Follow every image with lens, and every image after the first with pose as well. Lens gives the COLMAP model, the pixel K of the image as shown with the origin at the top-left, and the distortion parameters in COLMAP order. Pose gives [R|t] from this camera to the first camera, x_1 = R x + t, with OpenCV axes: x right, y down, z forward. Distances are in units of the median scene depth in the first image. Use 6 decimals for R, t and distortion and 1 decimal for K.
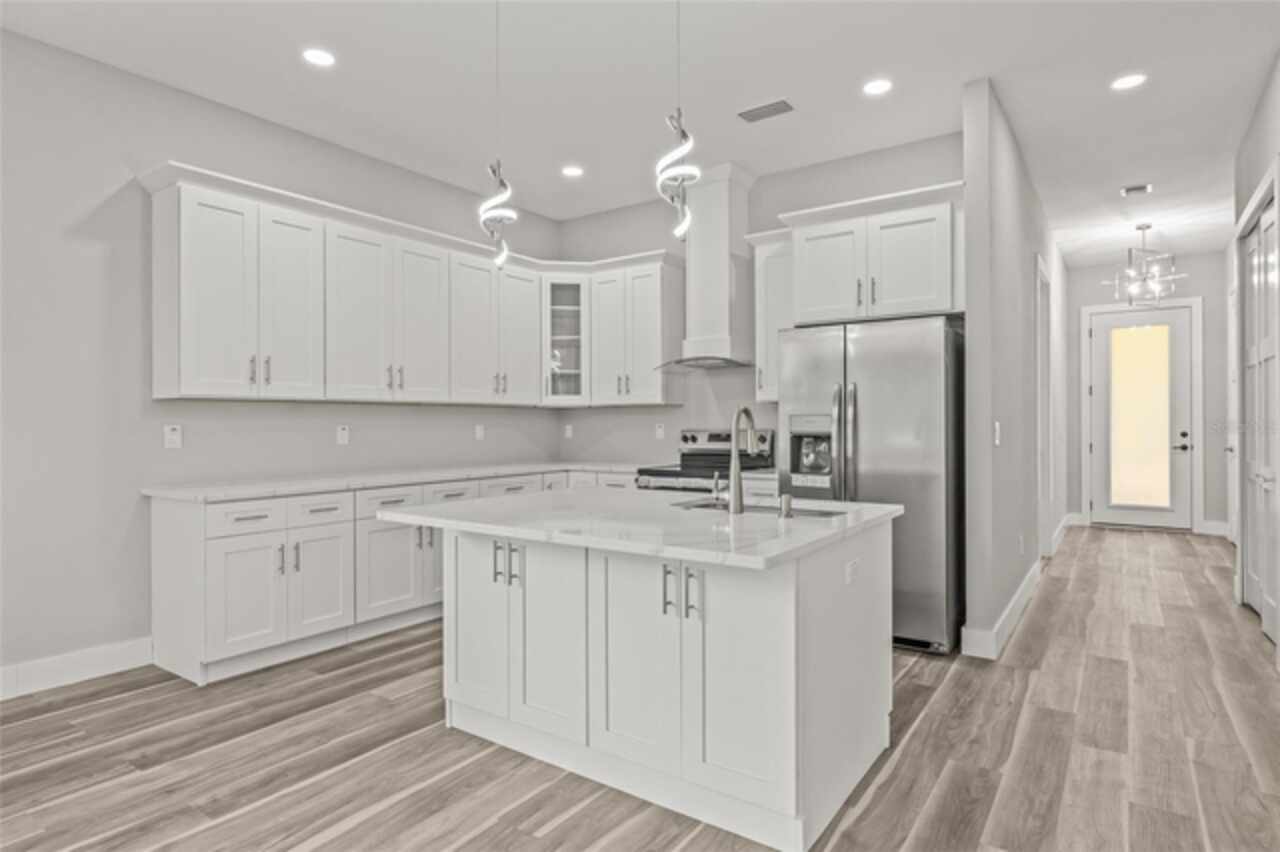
lens RADIAL K [[701.1, 0, 646.7], [0, 701.1, 423.5], [0, 0, 1]] dist [0.000969, 0.000246]
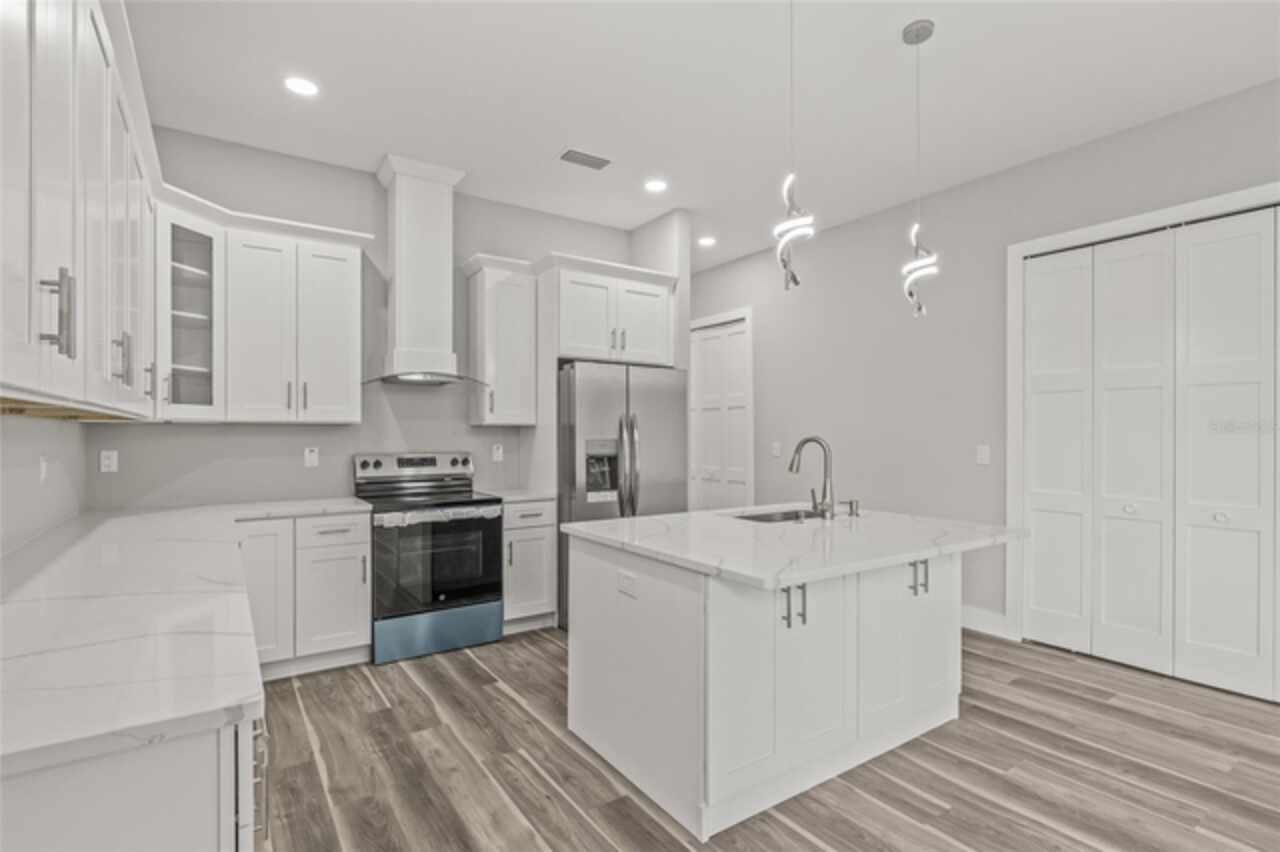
lens RADIAL K [[610.5, 0, 646.4], [0, 610.5, 433.5], [0, 0, 1]] dist [0.000423, 0.000259]
pose [[0.348861, 0.000178, 0.937175, -0.530621], [-0.005804, 0.999981, 0.001971, -0.019704], [-0.937157, -0.006126, 0.348855, 0.452753]]
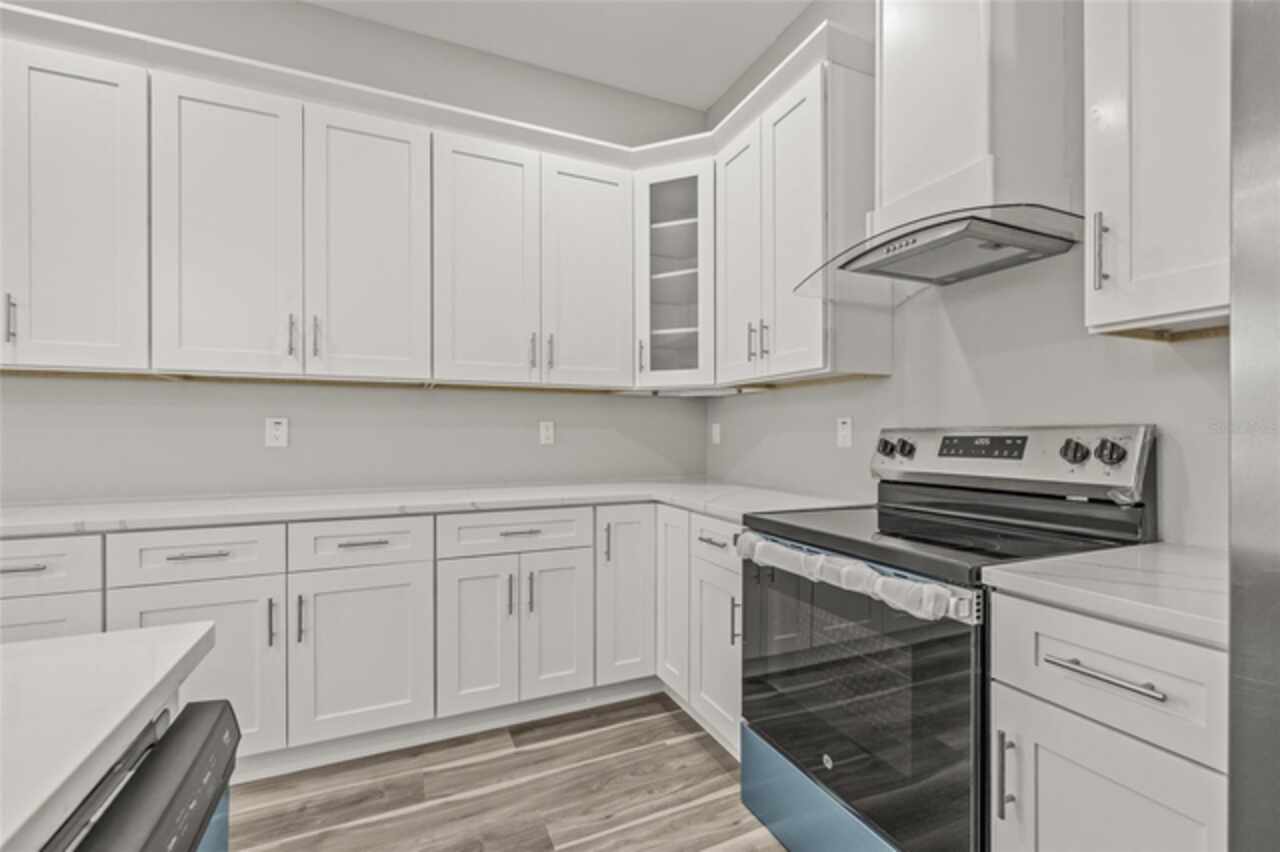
lens RADIAL K [[541.6, 0, 640.0], [0, 541.6, 426.0], [0, 0, 1]] dist [0.002095, 0.000027]
pose [[0.851047, -0.003109, -0.525080, 0.107181], [-0.004587, 0.999900, -0.013356, 0.013516], [0.525069, 0.013775, 0.850948, 0.645175]]
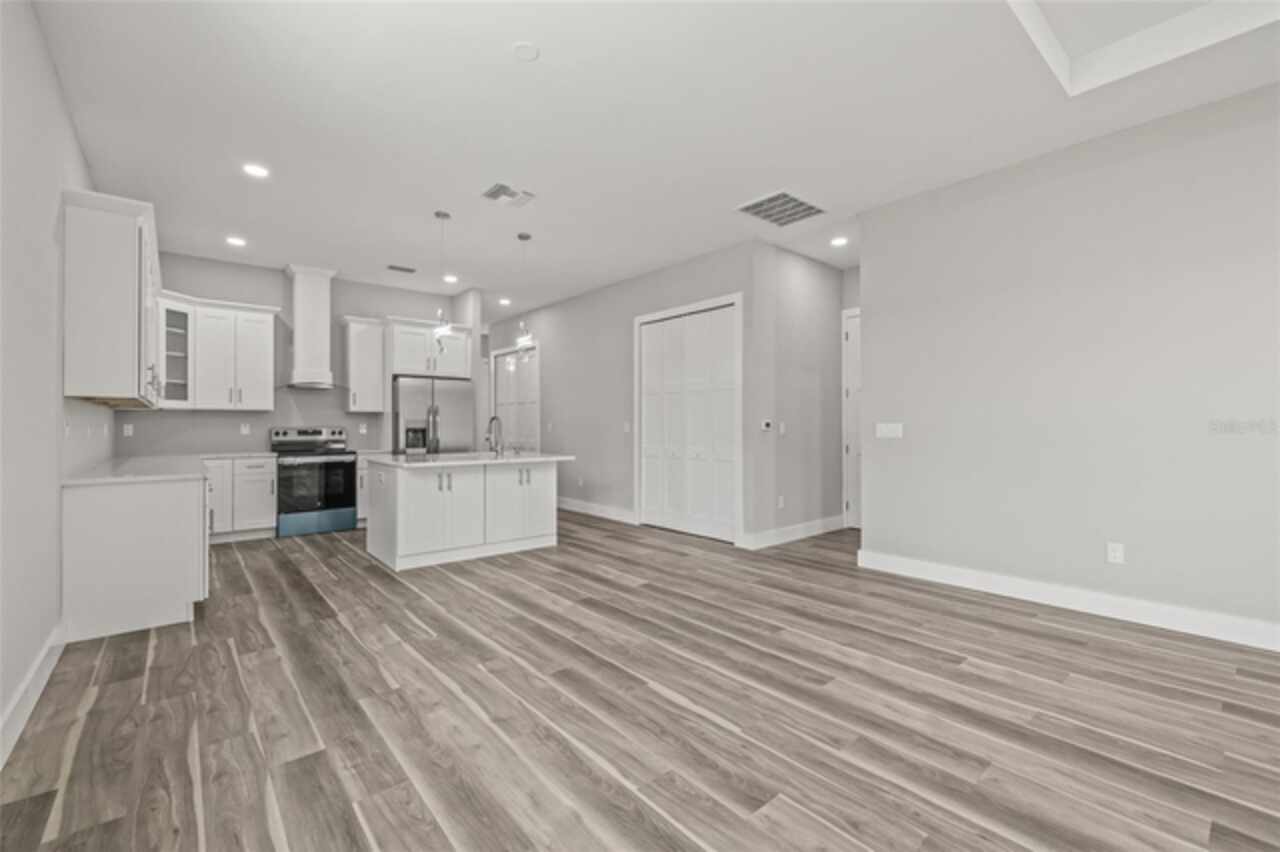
lens RADIAL K [[541.6, 0, 640.0], [0, 541.6, 426.0], [0, 0, 1]] dist [0.002095, 0.000027]
pose [[0.261392, 0.000054, 0.965233, -0.899017], [-0.004950, 0.999987, 0.001285, 0.000018], [-0.965220, -0.005114, 0.261389, -0.053970]]
